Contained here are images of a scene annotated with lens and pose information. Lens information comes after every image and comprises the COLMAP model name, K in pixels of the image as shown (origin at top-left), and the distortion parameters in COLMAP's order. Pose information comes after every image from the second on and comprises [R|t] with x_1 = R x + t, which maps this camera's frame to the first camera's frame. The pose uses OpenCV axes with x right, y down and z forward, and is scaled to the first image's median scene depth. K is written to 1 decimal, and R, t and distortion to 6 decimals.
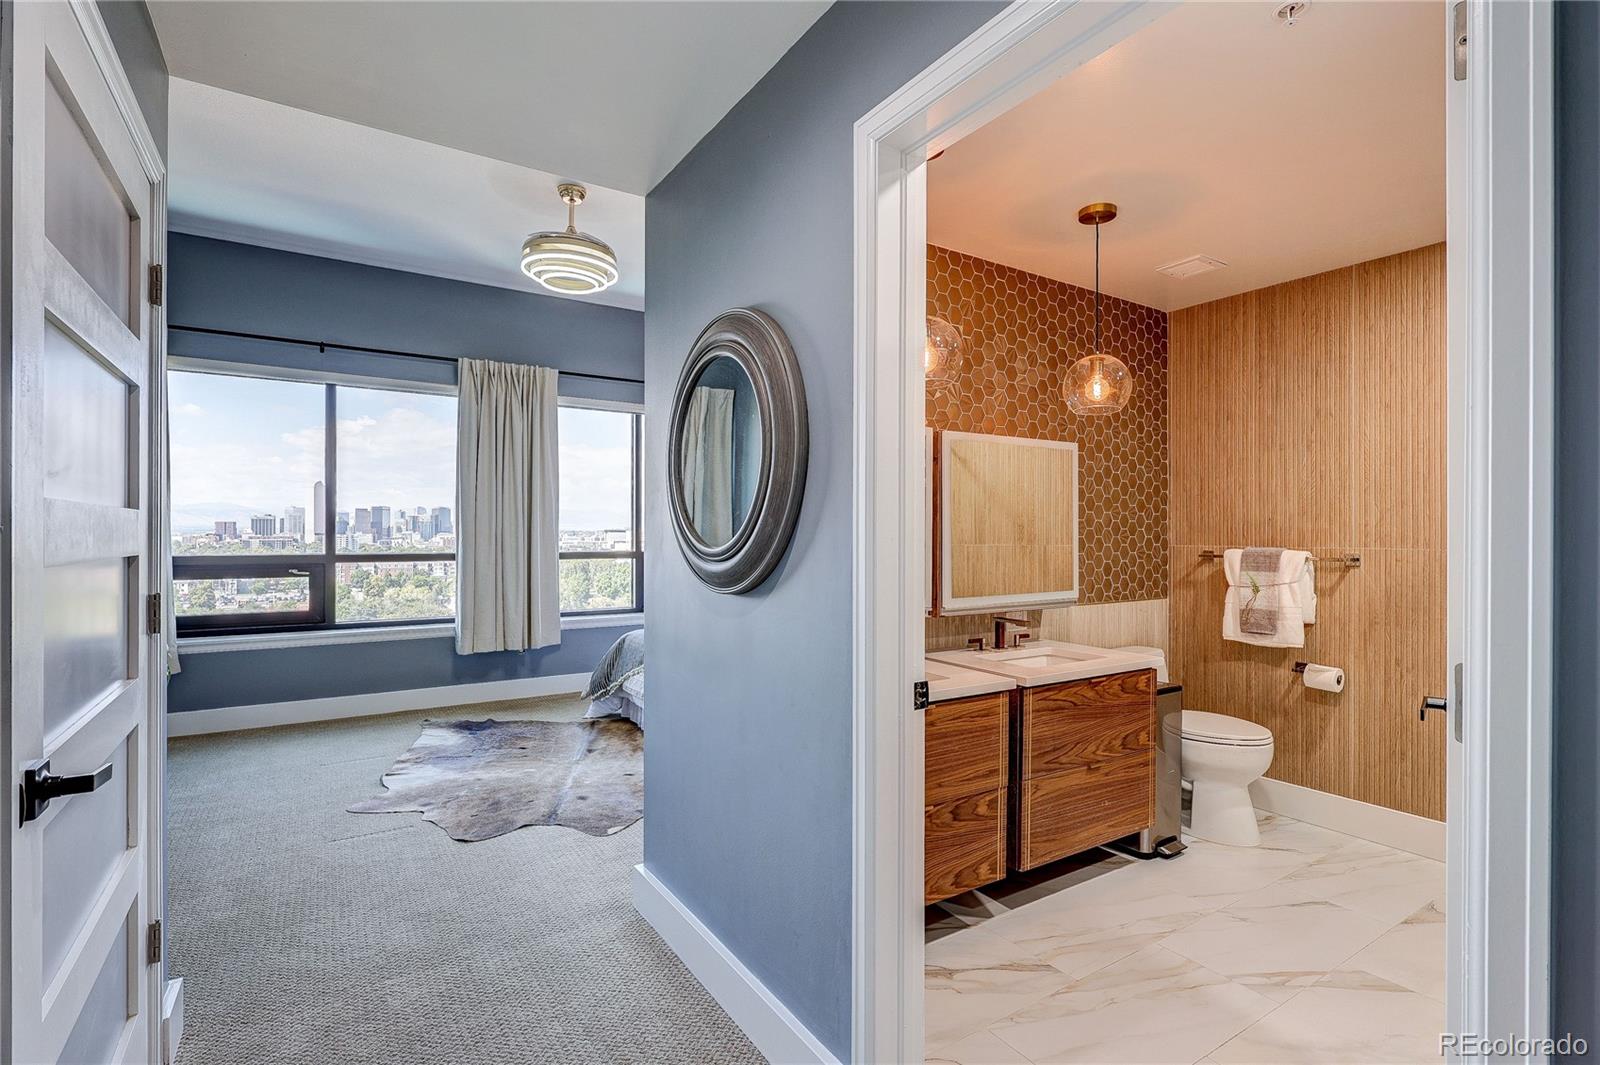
lens RADIAL K [[764.0, 0, 802.5], [0, 764.0, 539.5], [0, 0, 1]] dist [-0.002144, -0.000065]
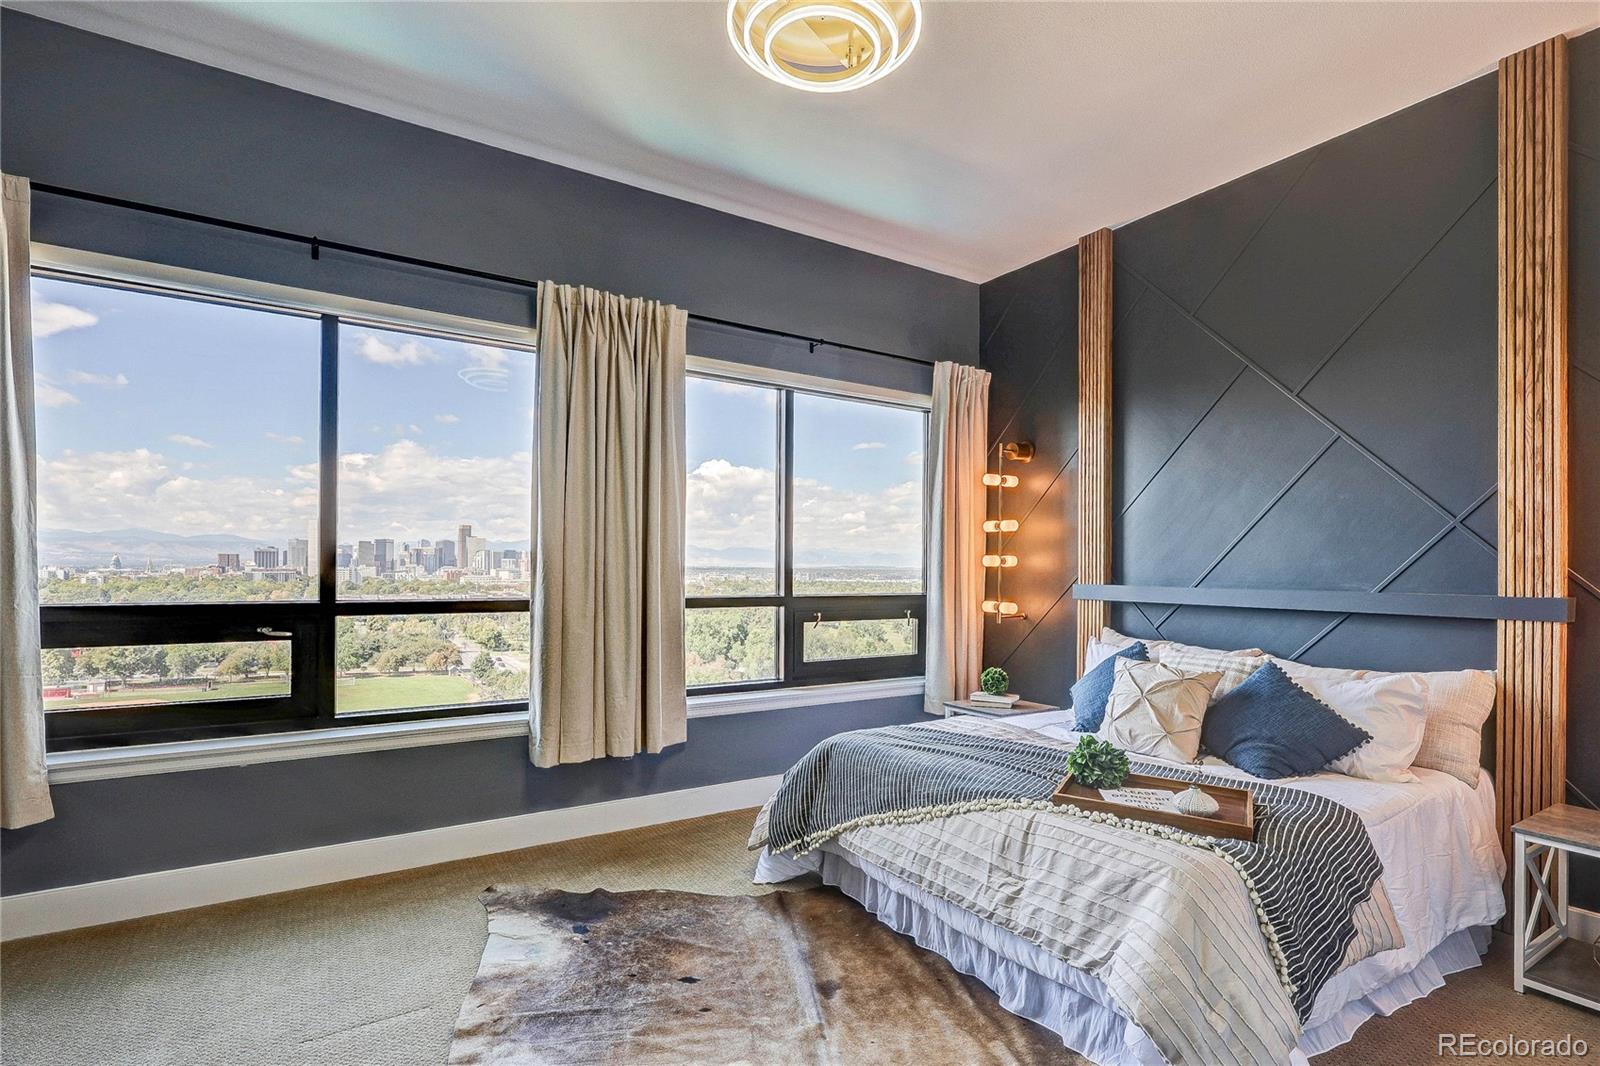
lens RADIAL K [[768.7, 0, 801.8], [0, 768.7, 572.1], [0, 0, 1]] dist [-0.001437, -0.000623]
pose [[0.999966, 0.004817, -0.006724, -0.238110], [-0.004837, 0.999984, -0.002981, -0.004069], [0.006709, 0.003014, 0.999973, 0.392773]]
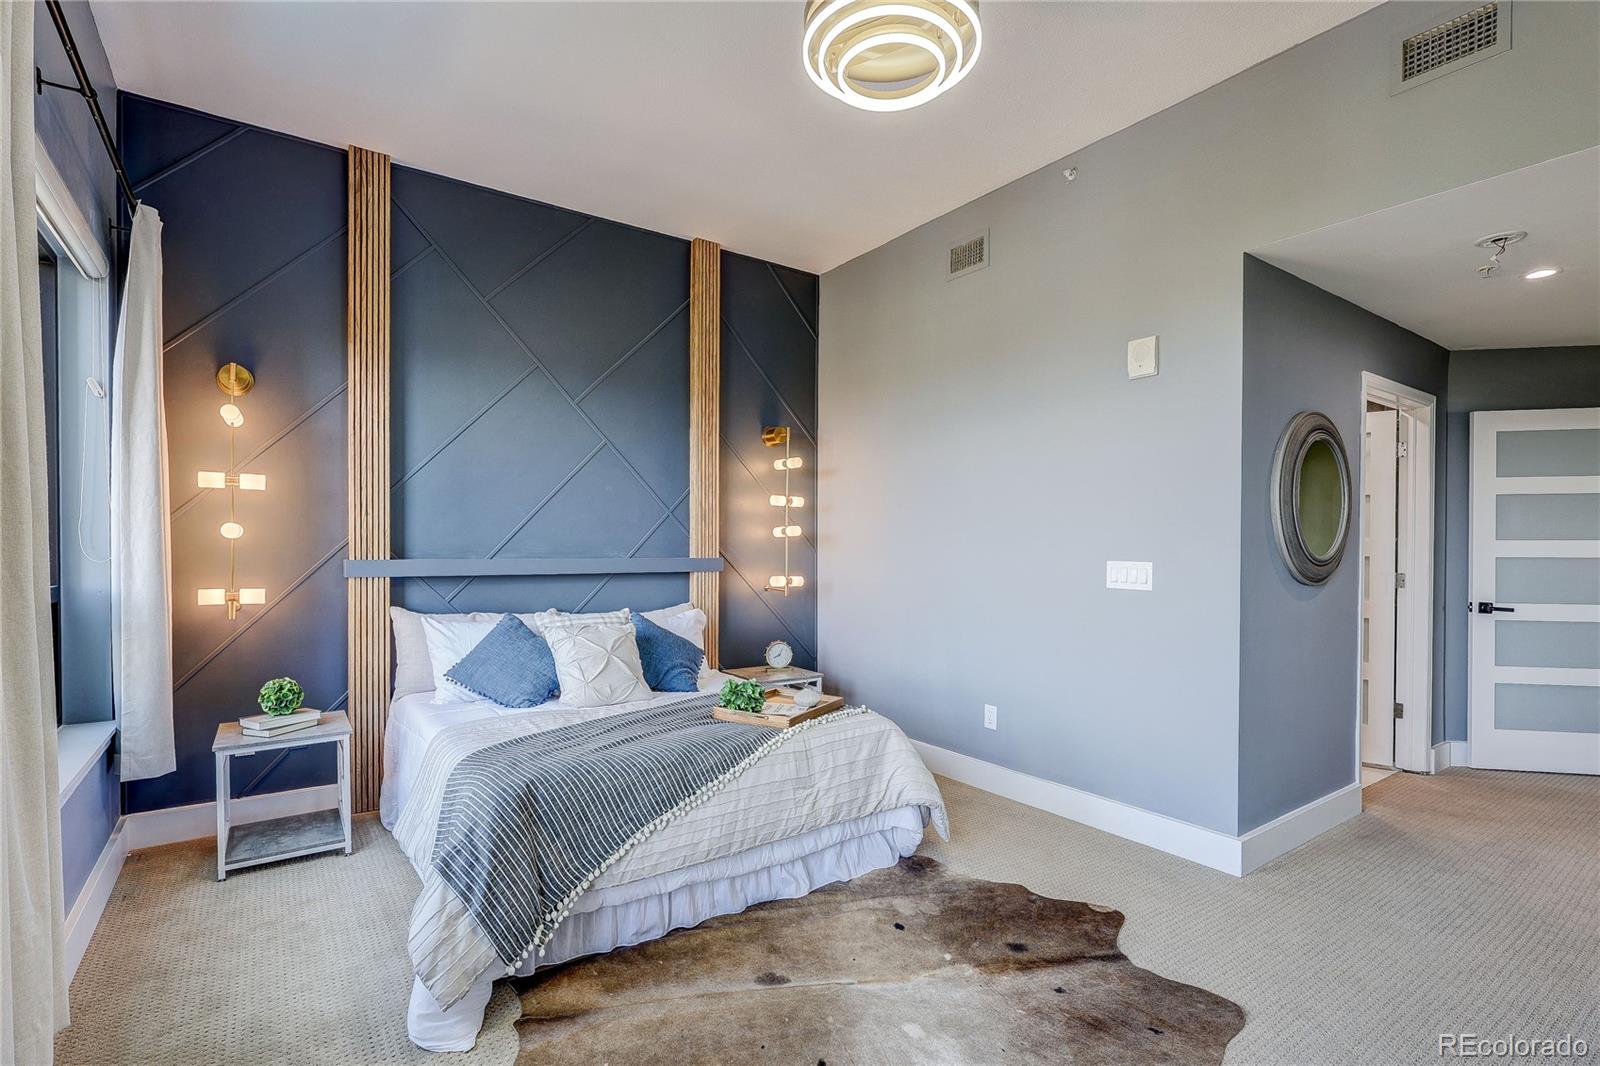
lens RADIAL K [[752.5, 0, 804.0], [0, 752.5, 551.9], [0, 0, 1]] dist [-0.000601, 0.000037]
pose [[-0.050428, -0.013337, 0.998639, -0.629291], [0.000509, 0.999910, 0.013380, -0.009955], [-0.998728, 0.001183, -0.050417, 0.827018]]
